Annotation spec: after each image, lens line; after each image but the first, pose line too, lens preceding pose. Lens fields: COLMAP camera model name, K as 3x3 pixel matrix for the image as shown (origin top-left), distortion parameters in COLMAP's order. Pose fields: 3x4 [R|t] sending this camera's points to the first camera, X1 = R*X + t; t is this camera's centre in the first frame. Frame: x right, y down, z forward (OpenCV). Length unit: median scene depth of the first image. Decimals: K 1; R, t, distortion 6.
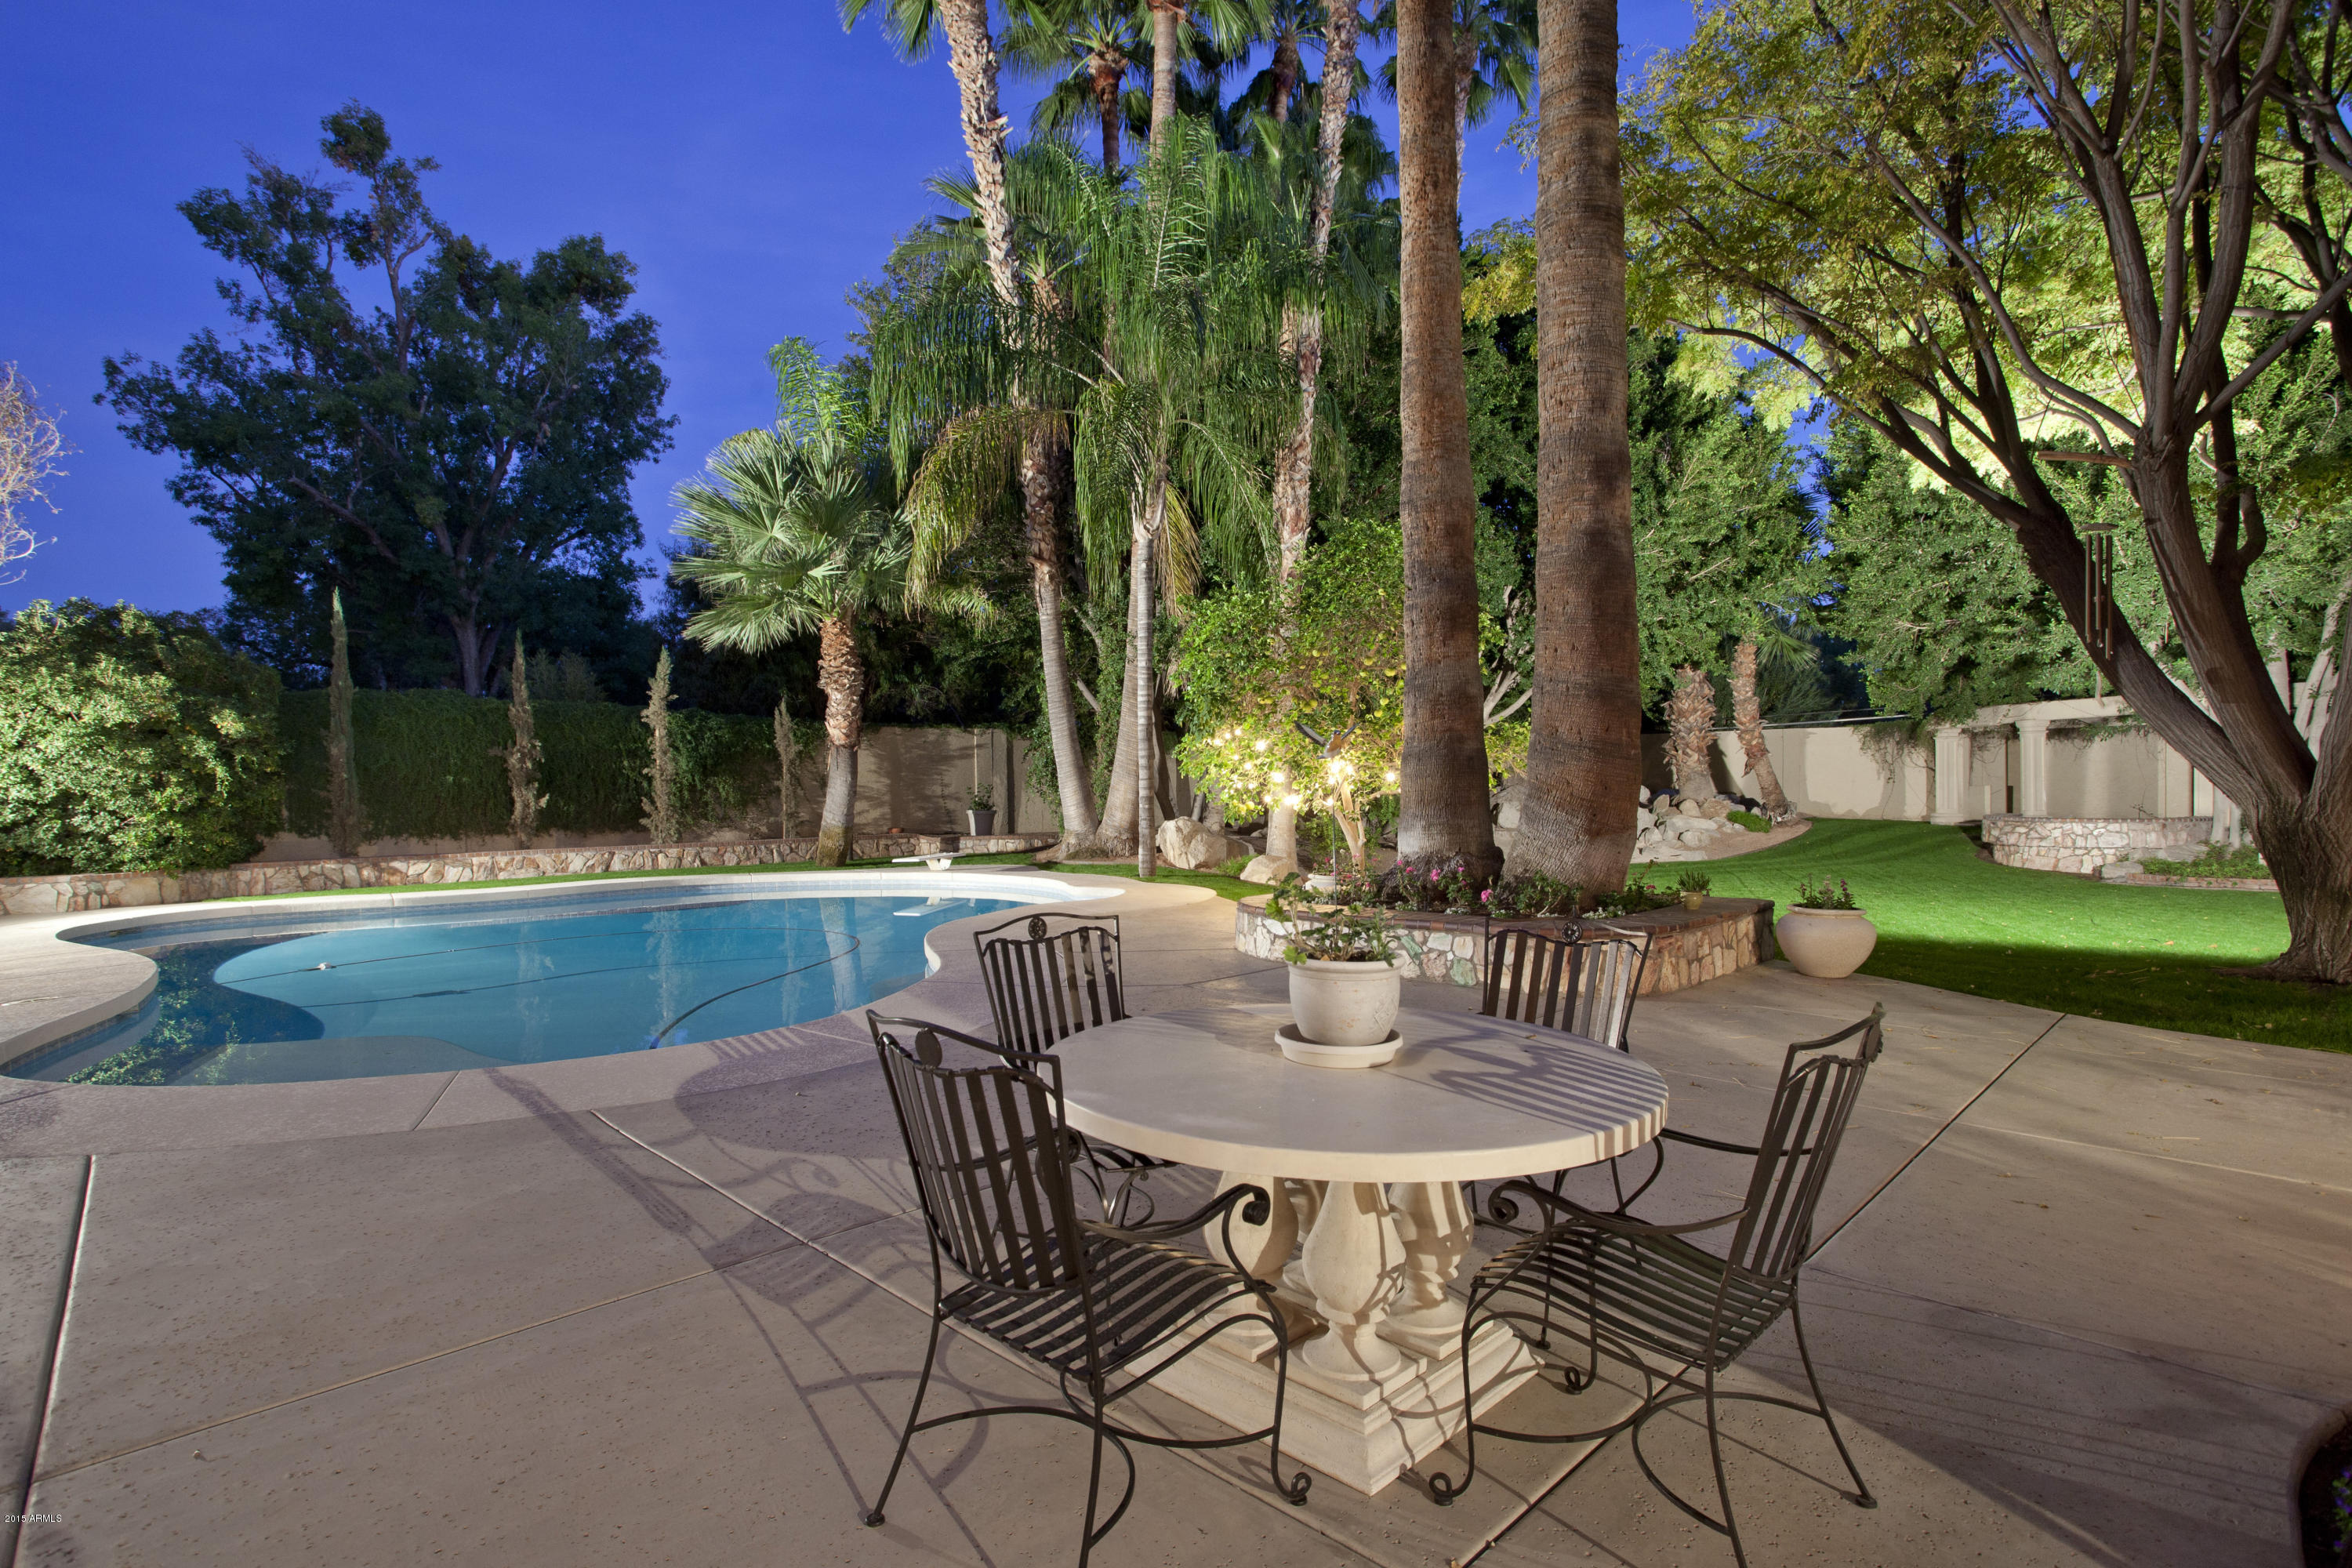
lens RADIAL K [[1162.0, 0, 1176.8], [0, 1162.0, 784.0], [0, 0, 1]] dist [-0.031760, 0.012553]
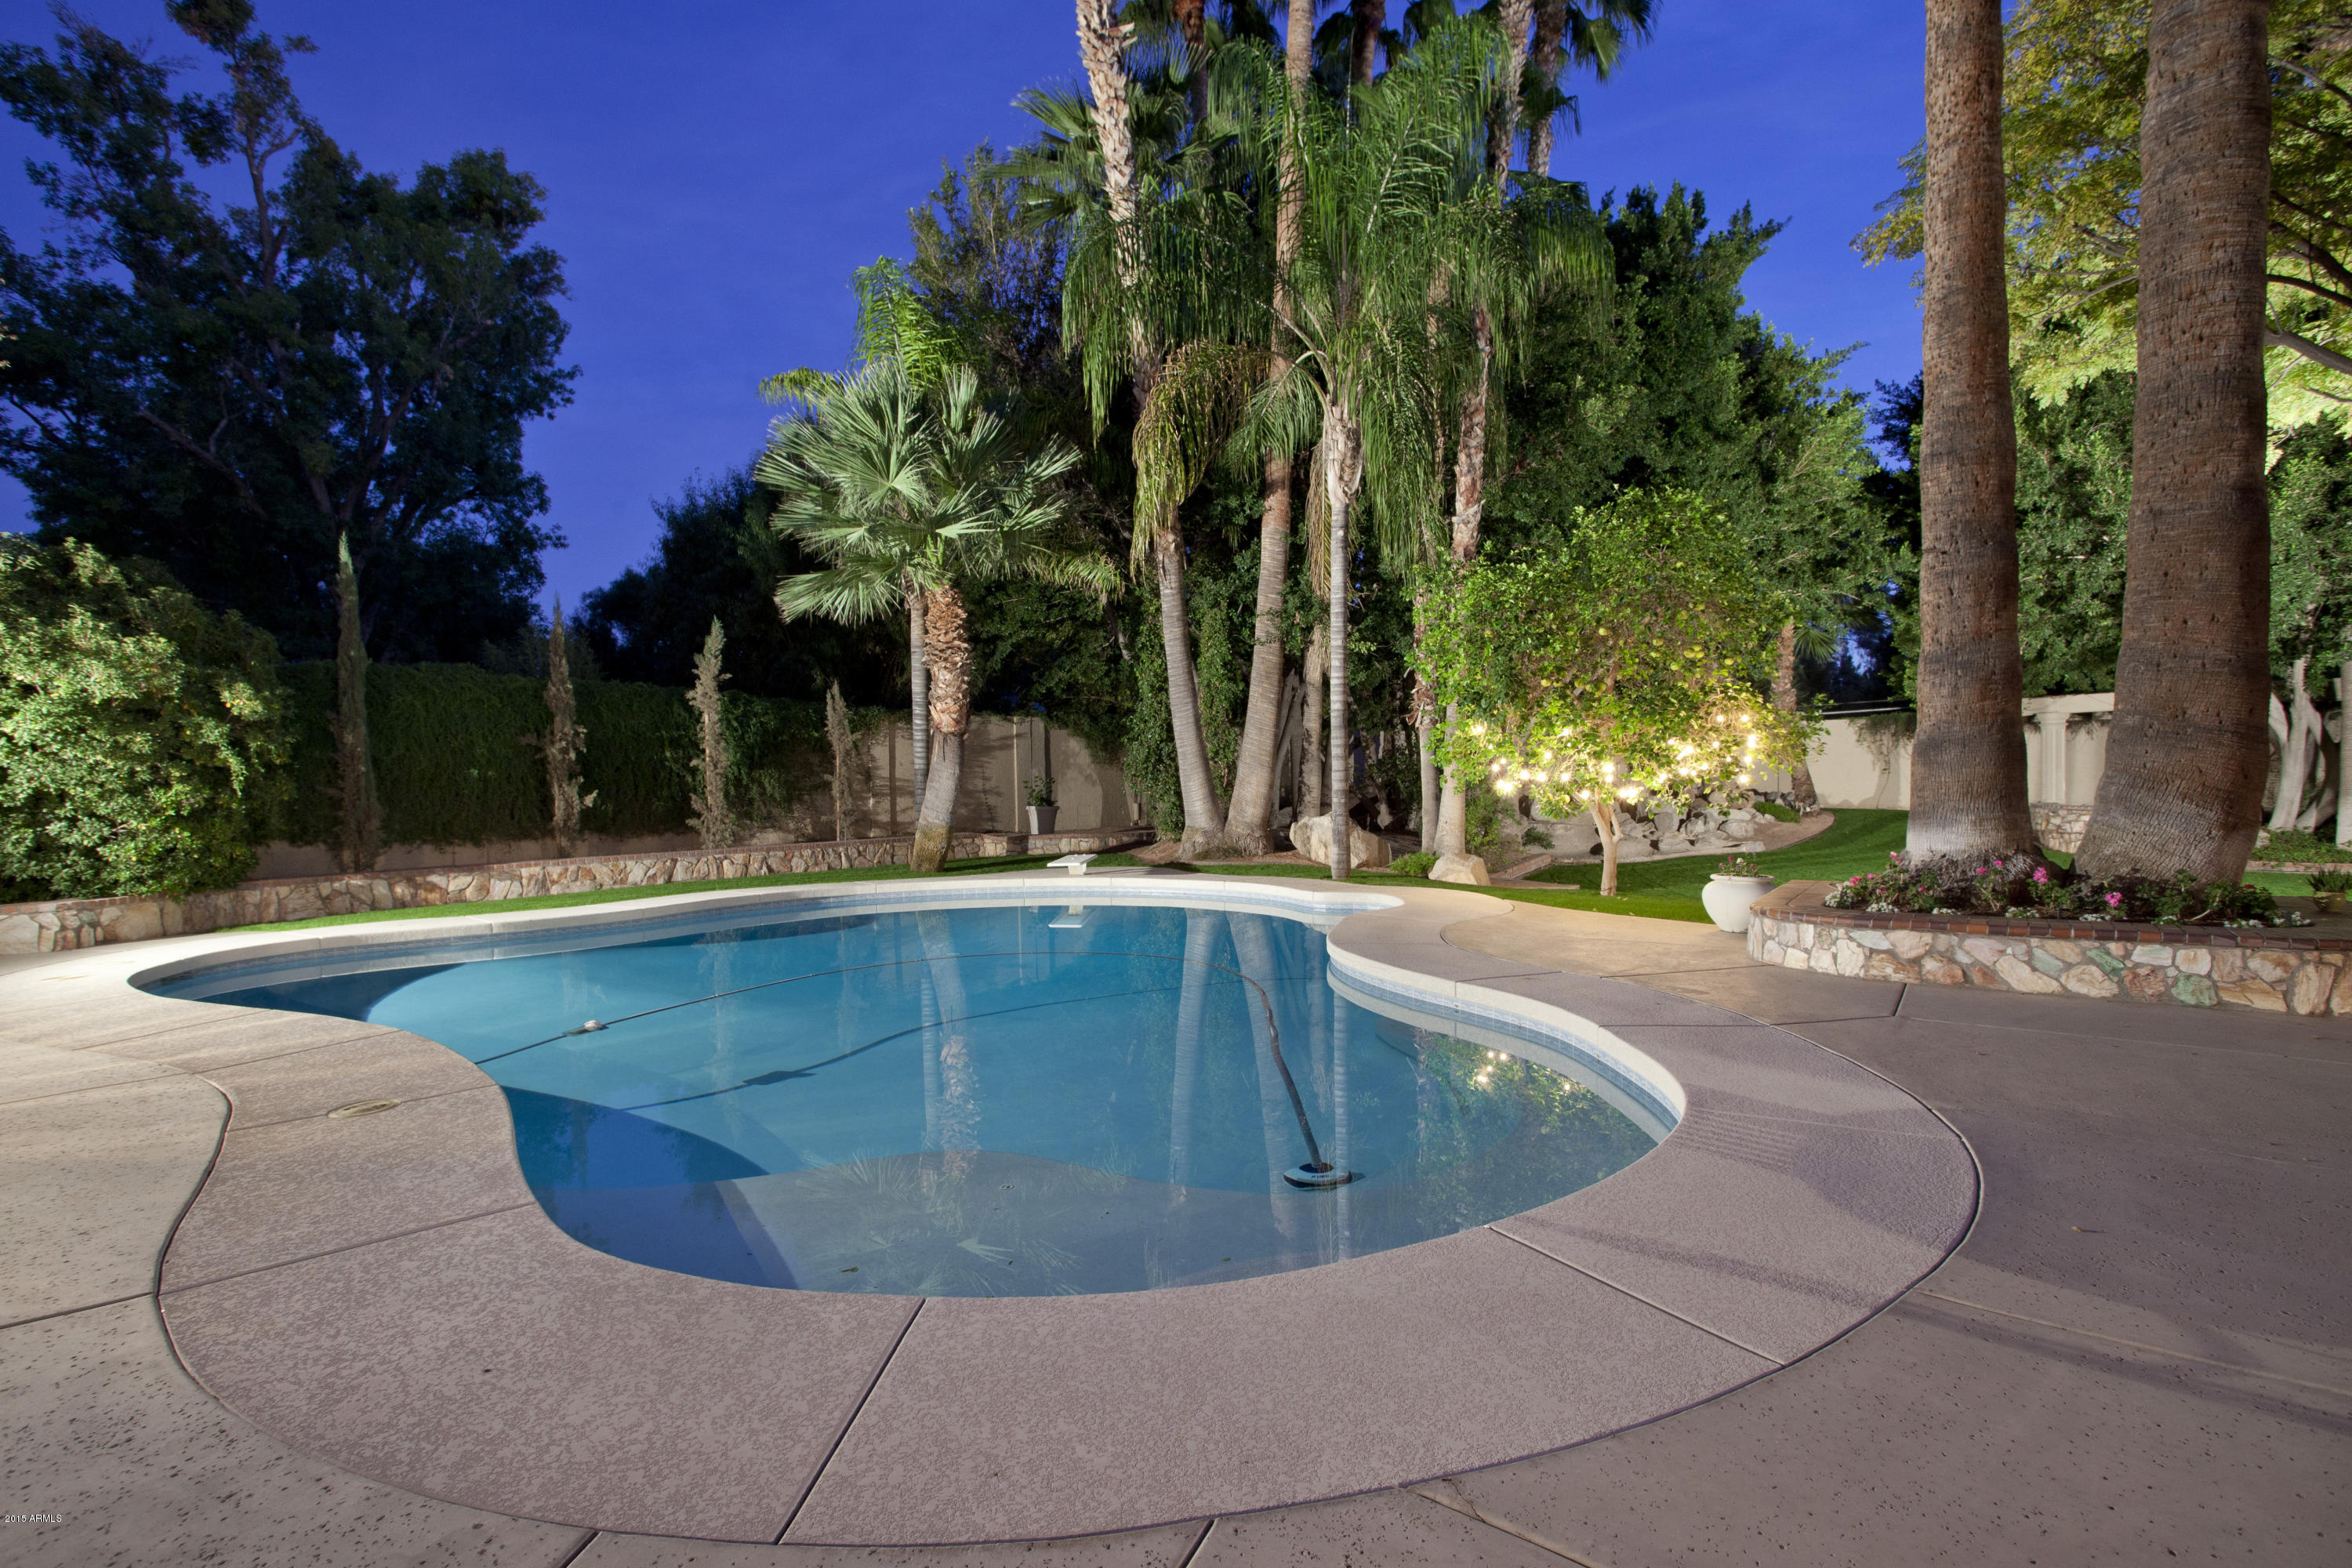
lens RADIAL K [[1162.0, 0, 1194.1], [0, 1162.0, 802.1], [0, 0, 1]] dist [-0.031760, 0.012553]
pose [[0.988789, -0.006429, 0.149179, -0.232524], [0.003334, 0.999774, 0.020988, 0.000888], [-0.149280, -0.020255, 0.988587, 0.104726]]
